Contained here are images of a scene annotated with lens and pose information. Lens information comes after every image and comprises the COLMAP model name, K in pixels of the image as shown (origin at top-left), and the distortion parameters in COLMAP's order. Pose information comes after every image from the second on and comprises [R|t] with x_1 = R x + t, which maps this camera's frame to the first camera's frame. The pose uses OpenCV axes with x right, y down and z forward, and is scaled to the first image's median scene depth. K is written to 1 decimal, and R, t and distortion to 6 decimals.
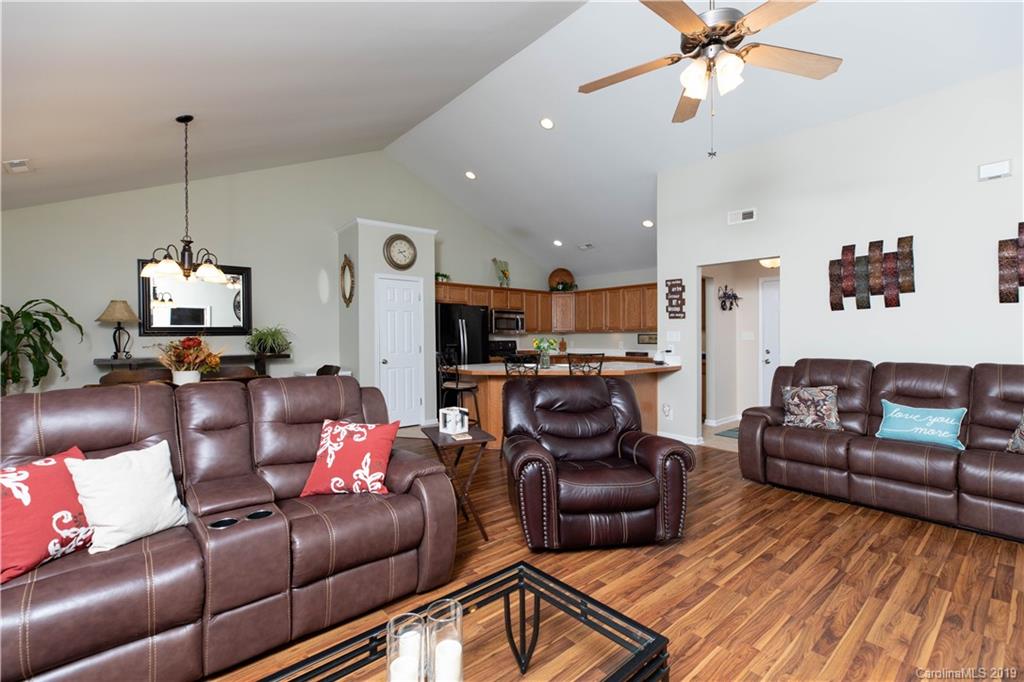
lens RADIAL K [[474.8, 0, 506.7], [0, 474.8, 332.8], [0, 0, 1]] dist [0.011342, 0.000377]
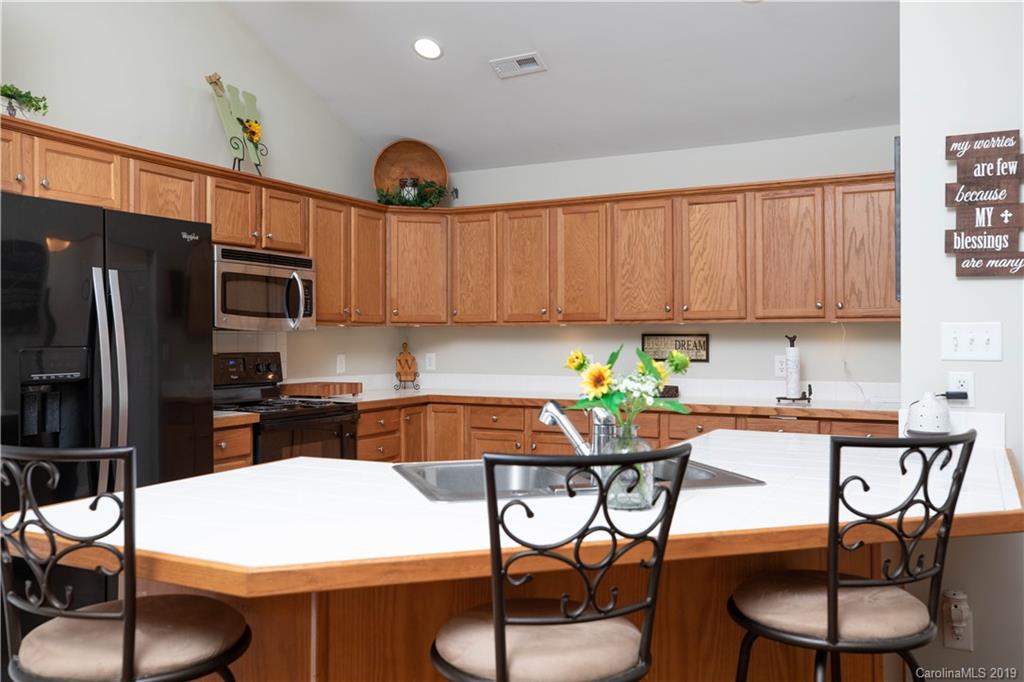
lens RADIAL K [[865.0, 0, 510.4], [0, 865.0, 332.1], [0, 0, 1]] dist [-0.007007, 0.019009]
pose [[0.925972, 0.004322, 0.377567, -0.084746], [-0.004822, 0.999988, 0.000379, 0.002786], [-0.377561, -0.002172, 0.925982, 0.637364]]
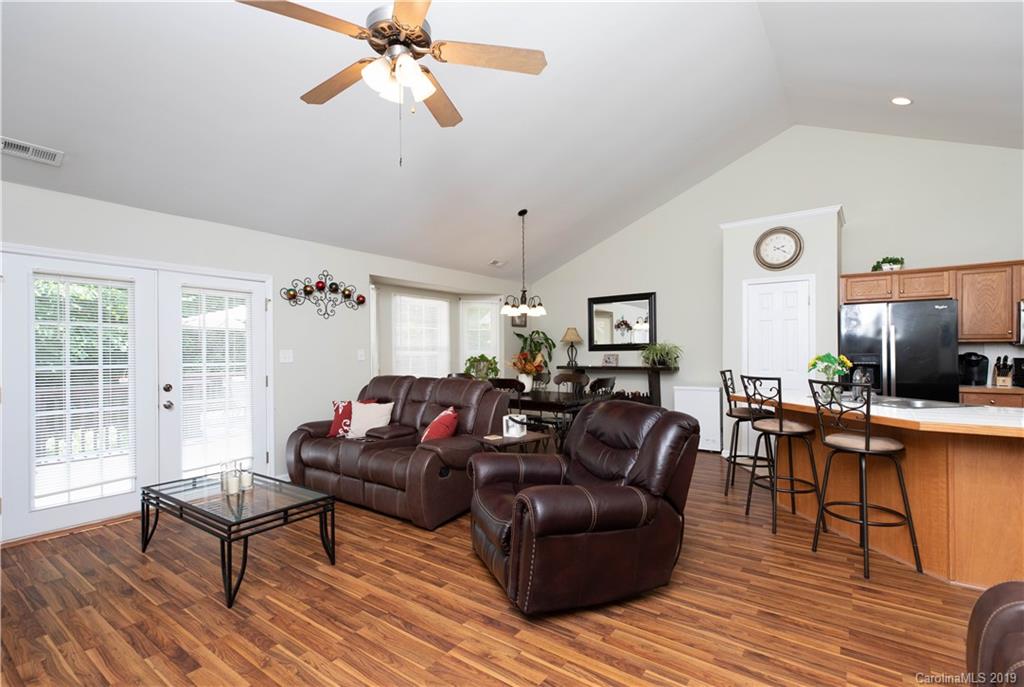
lens RADIAL K [[474.8, 0, 495.1], [0, 474.8, 356.3], [0, 0, 1]] dist [0.011342, 0.000377]
pose [[0.195751, 0.011892, -0.980582, 0.564796], [0.012172, 0.999820, 0.014555, -0.001294], [0.980578, -0.014785, 0.195571, 0.407919]]
